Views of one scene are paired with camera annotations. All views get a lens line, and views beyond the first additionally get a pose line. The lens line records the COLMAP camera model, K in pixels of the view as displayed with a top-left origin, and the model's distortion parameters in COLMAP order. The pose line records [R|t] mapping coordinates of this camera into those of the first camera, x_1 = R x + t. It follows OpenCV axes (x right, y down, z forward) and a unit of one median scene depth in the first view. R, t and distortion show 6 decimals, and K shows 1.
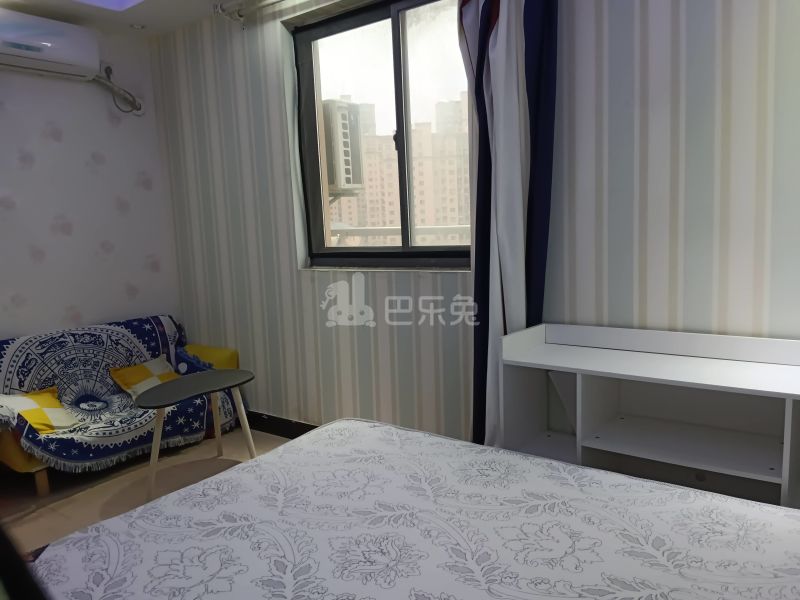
lens RADIAL K [[609.3, 0, 400.0], [0, 609.3, 300.0], [0, 0, 1]] dist [0.103291, -0.177899]
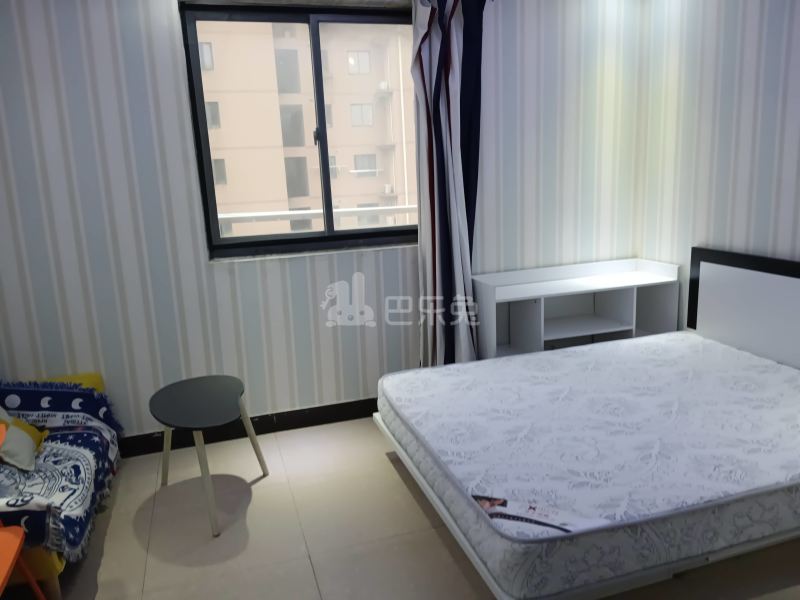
lens RADIAL K [[602.1, 0, 405.6], [0, 602.1, 302.0], [0, 0, 1]] dist [0.112036, -0.162866]
pose [[0.579754, -0.158335, 0.799259, -0.963428], [0.121523, 0.986768, 0.107333, -0.070289], [-0.805678, 0.034901, 0.591324, 0.256119]]
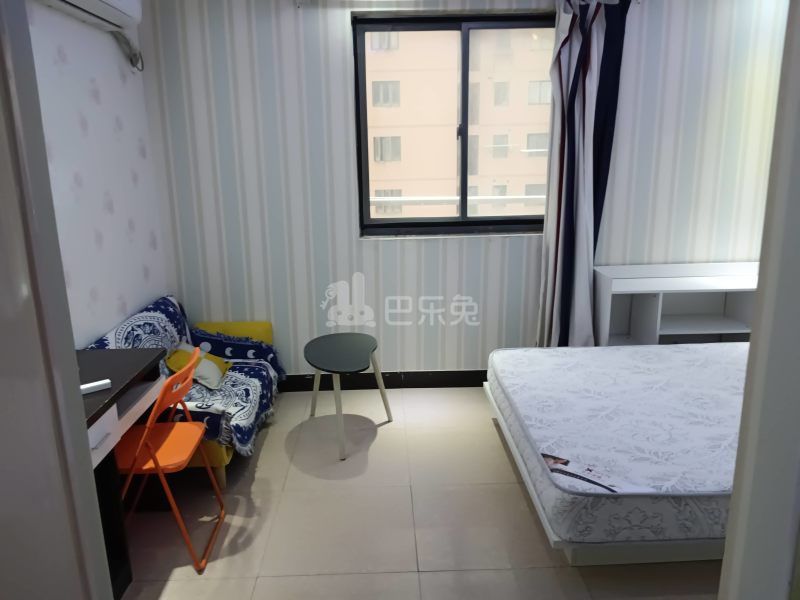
lens RADIAL K [[602.1, 0, 405.6], [0, 602.1, 302.0], [0, 0, 1]] dist [0.112036, -0.162866]
pose [[0.779373, -0.122041, 0.614560, -1.022527], [0.062887, 0.991131, 0.117070, -0.077851], [-0.623396, -0.052593, 0.780135, 0.089837]]
